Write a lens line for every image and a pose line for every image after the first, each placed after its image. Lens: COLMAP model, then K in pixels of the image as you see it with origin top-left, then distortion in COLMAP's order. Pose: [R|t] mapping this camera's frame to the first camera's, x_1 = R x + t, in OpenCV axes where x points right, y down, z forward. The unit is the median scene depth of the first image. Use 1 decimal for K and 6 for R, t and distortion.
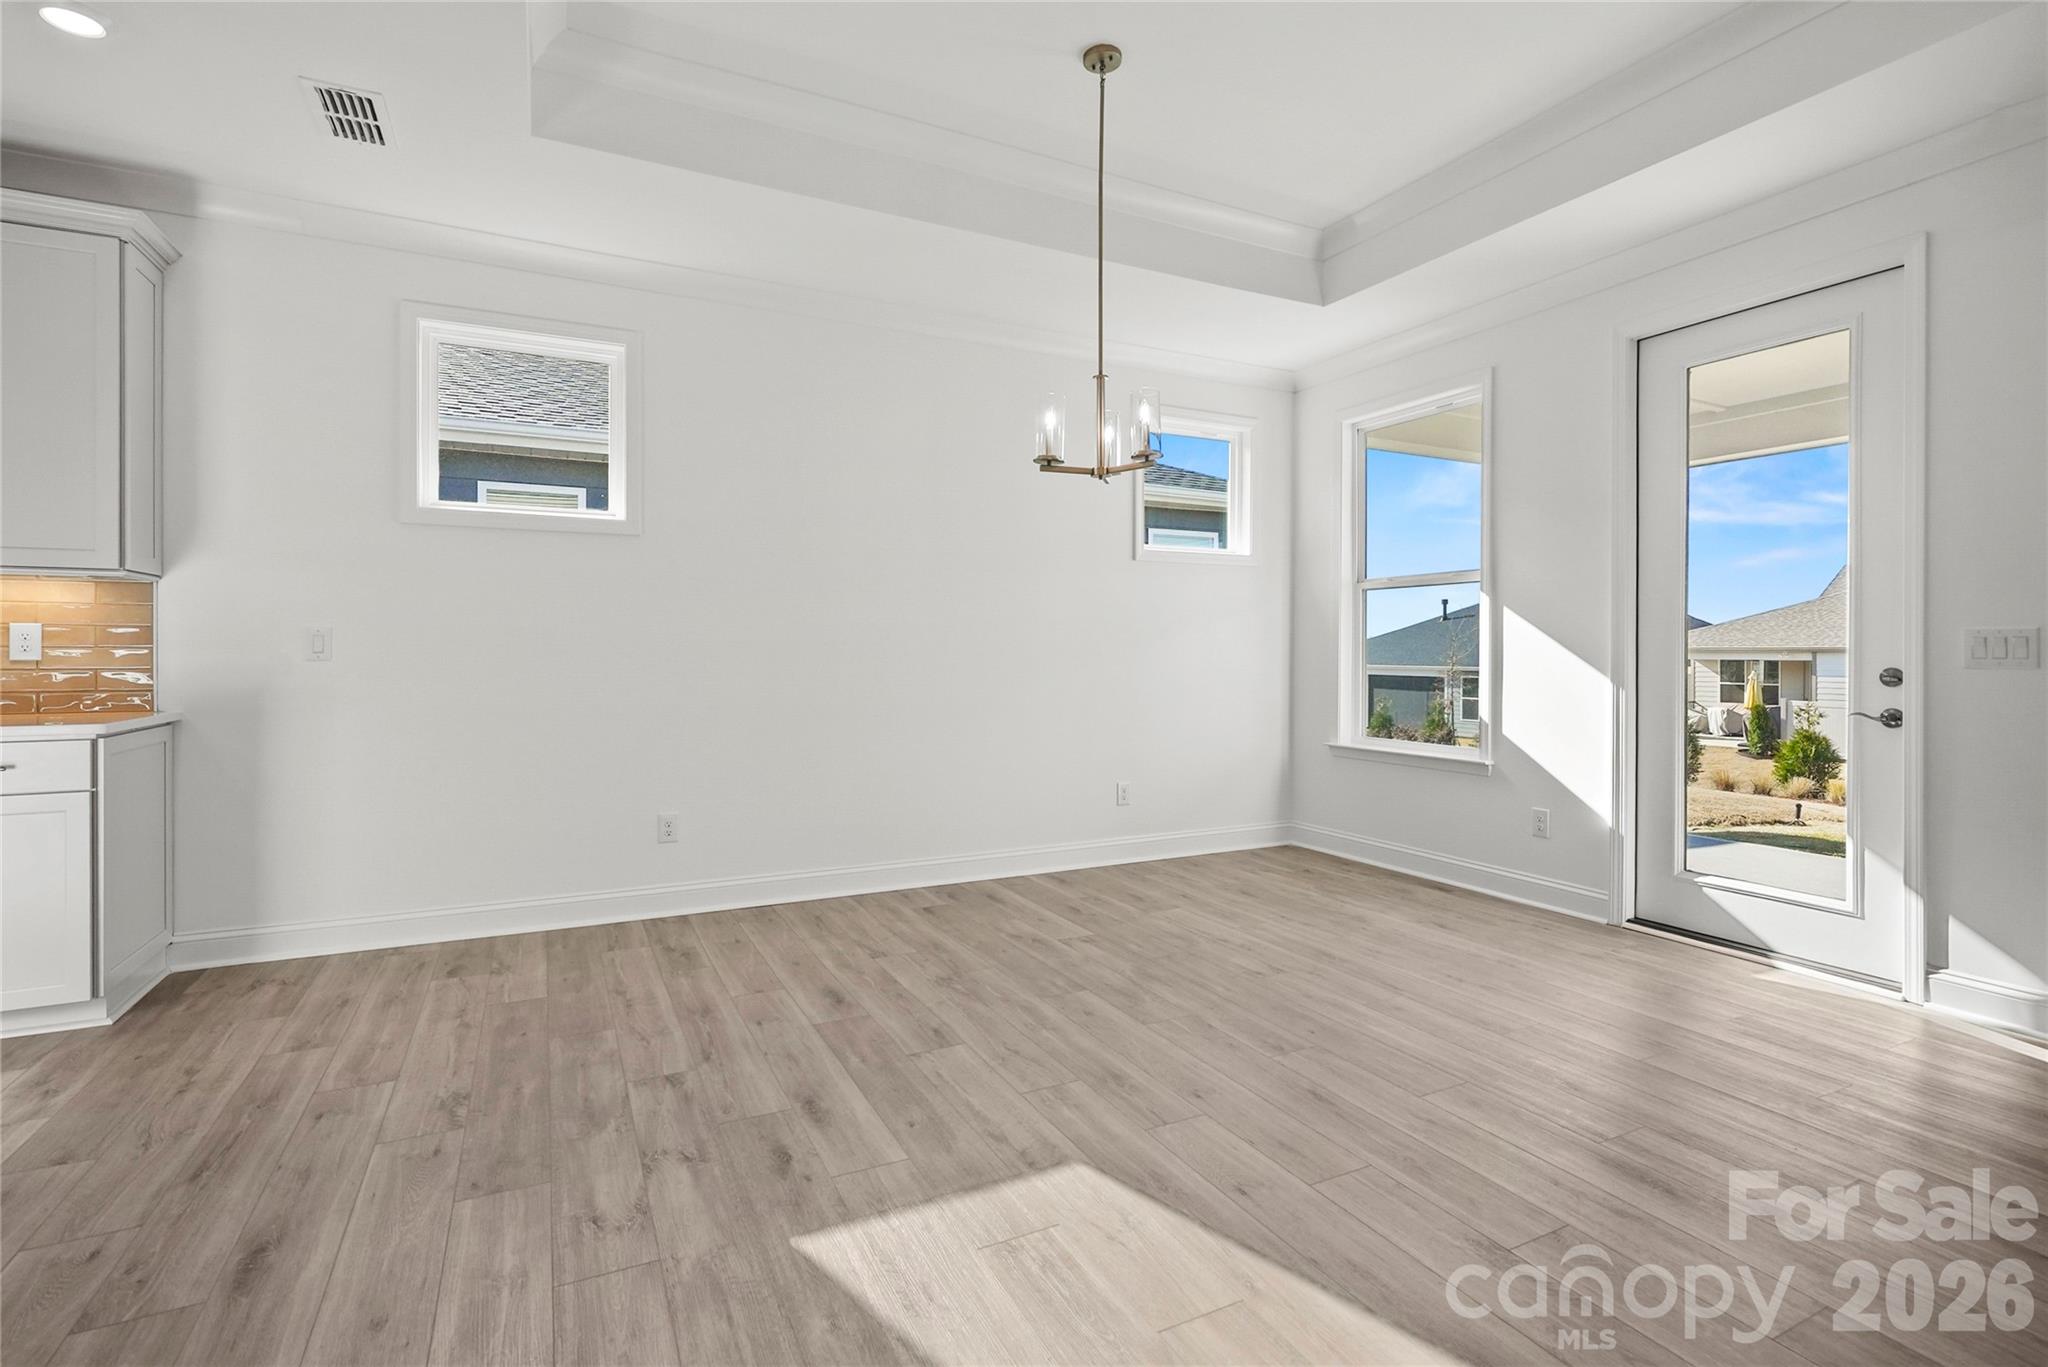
lens RADIAL K [[952.3, 0, 1020.0], [0, 952.3, 655.6], [0, 0, 1]] dist [-0.003487, 0.000069]
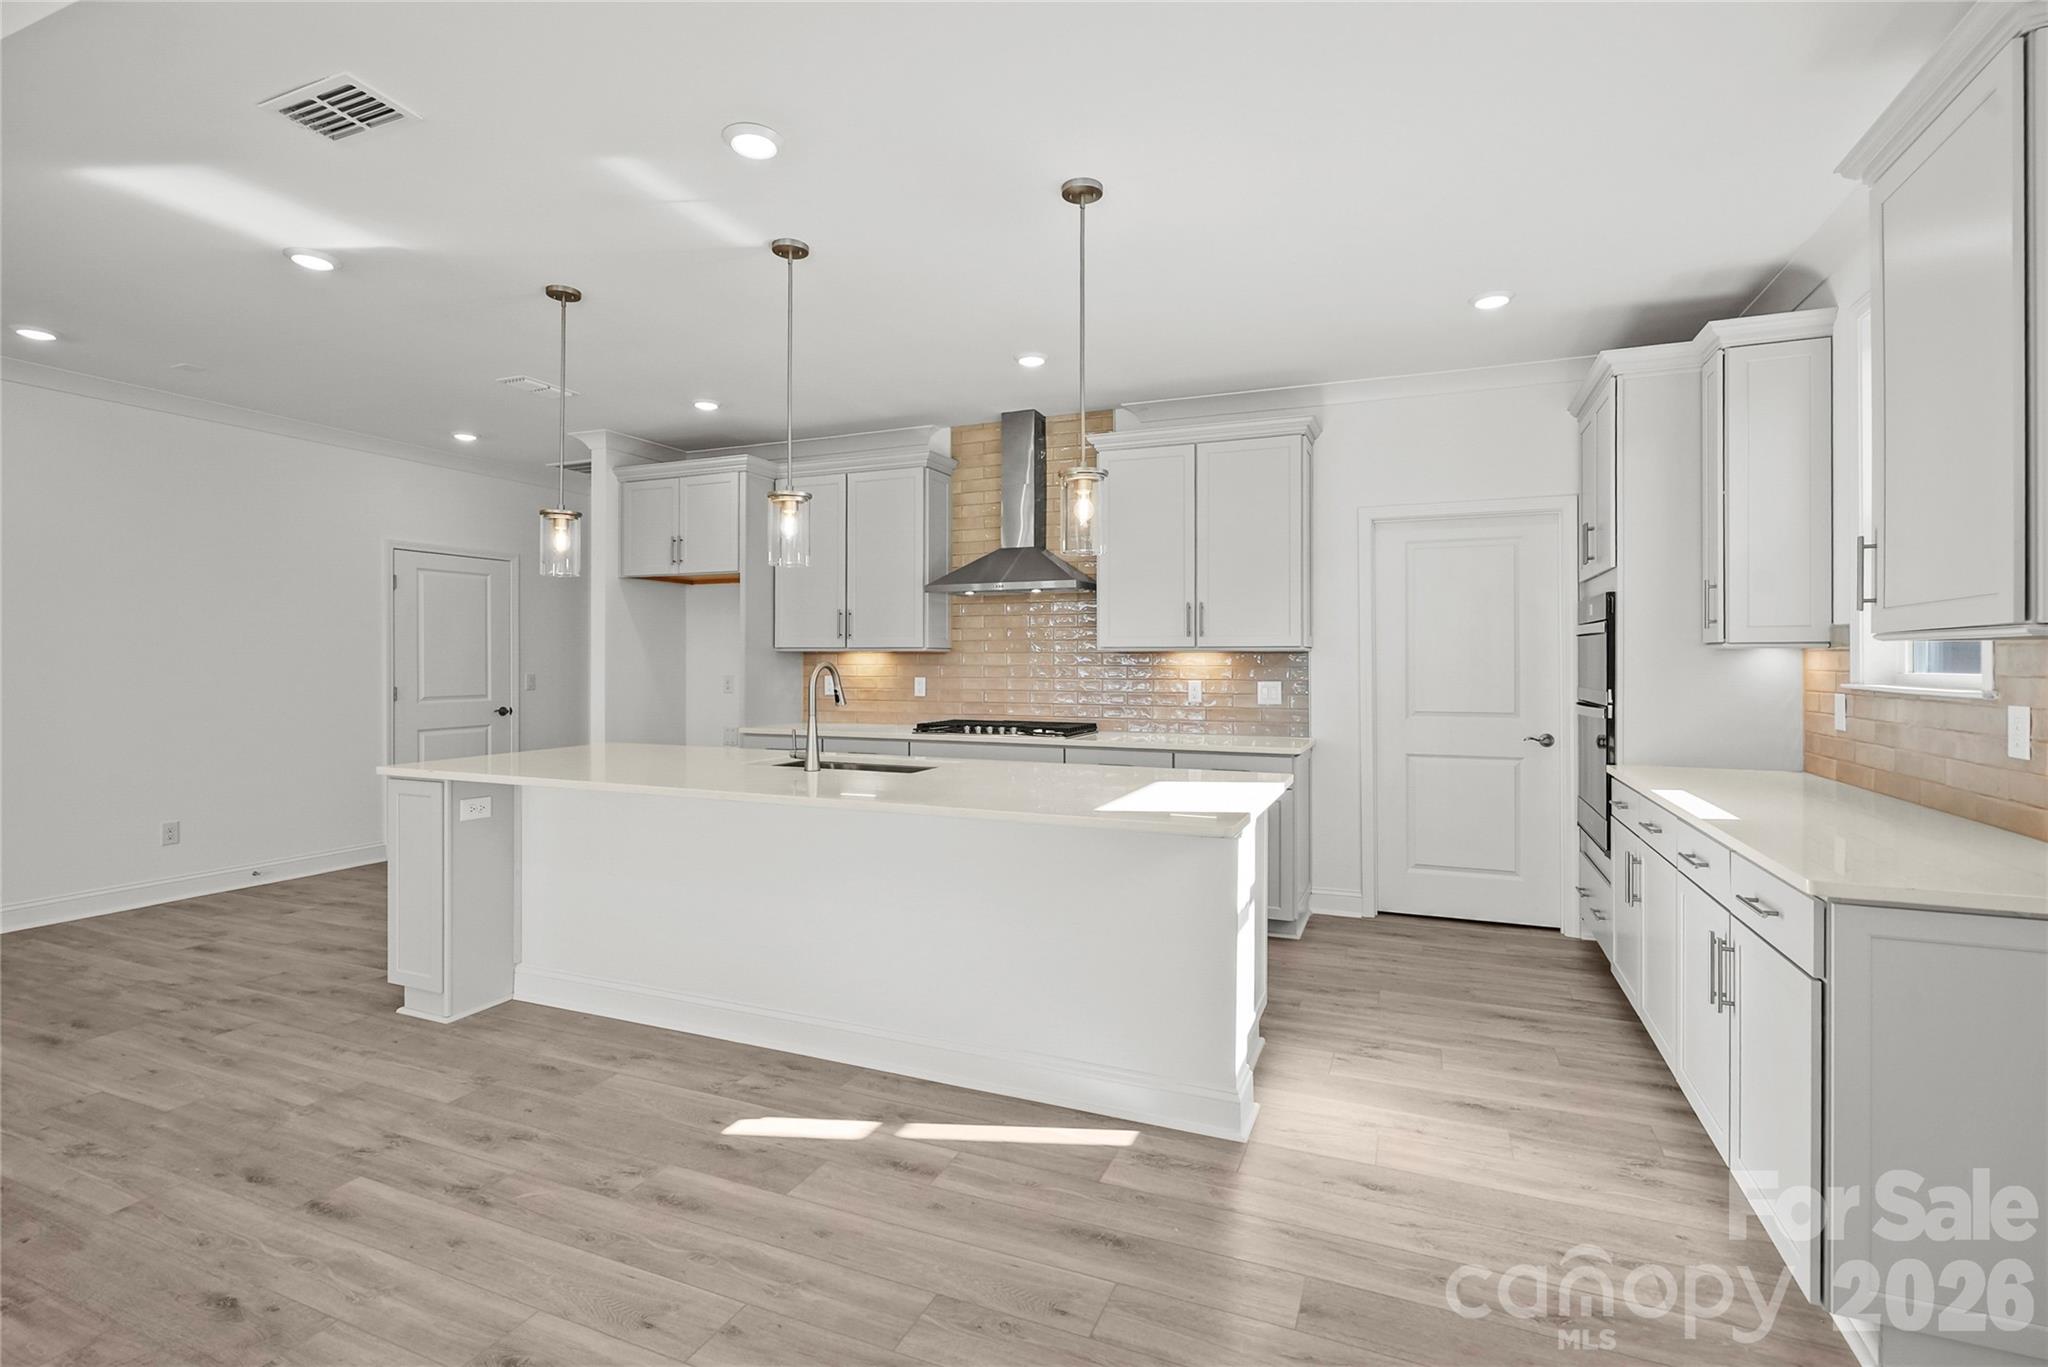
lens RADIAL K [[953.0, 0, 1022.7], [0, 953.0, 664.7], [0, 0, 1]] dist [-0.001983, 0.000461]
pose [[-0.761761, -0.001439, -0.647856, -0.131860], [-0.007408, 0.999952, 0.006490, -0.063062], [0.647816, 0.009743, -0.761735, 0.993002]]
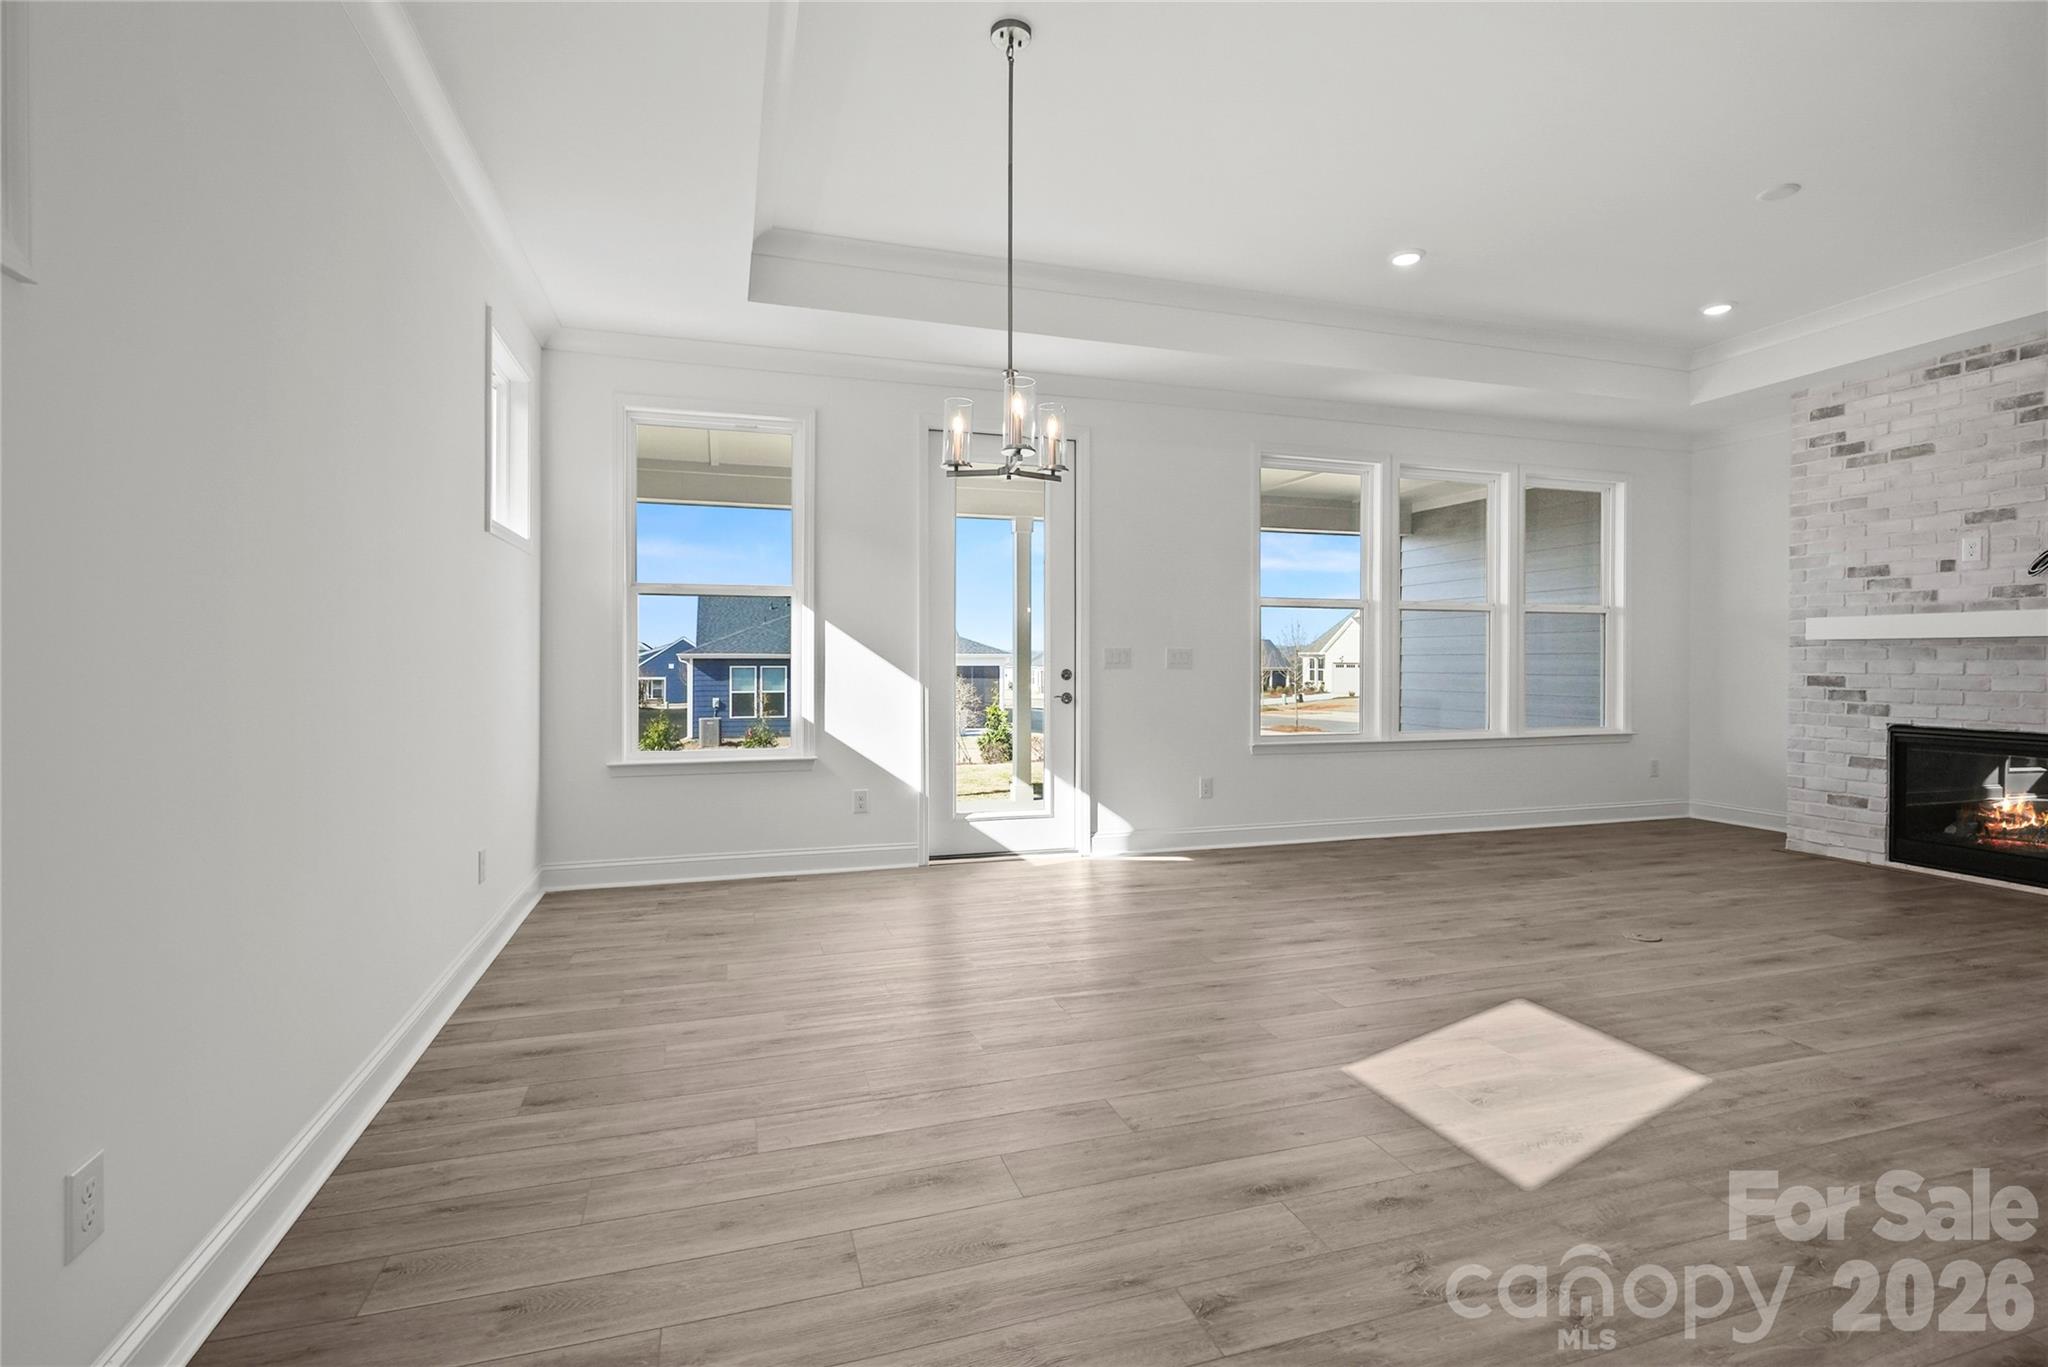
lens RADIAL K [[945.3, 0, 1017.7], [0, 945.3, 668.7], [0, 0, 1]] dist [-0.001933, -0.000800]
pose [[0.162669, -0.011300, 0.986616, -0.812954], [0.005025, 0.999931, 0.010624, -0.006784], [-0.986668, 0.003230, 0.162714, 0.805990]]
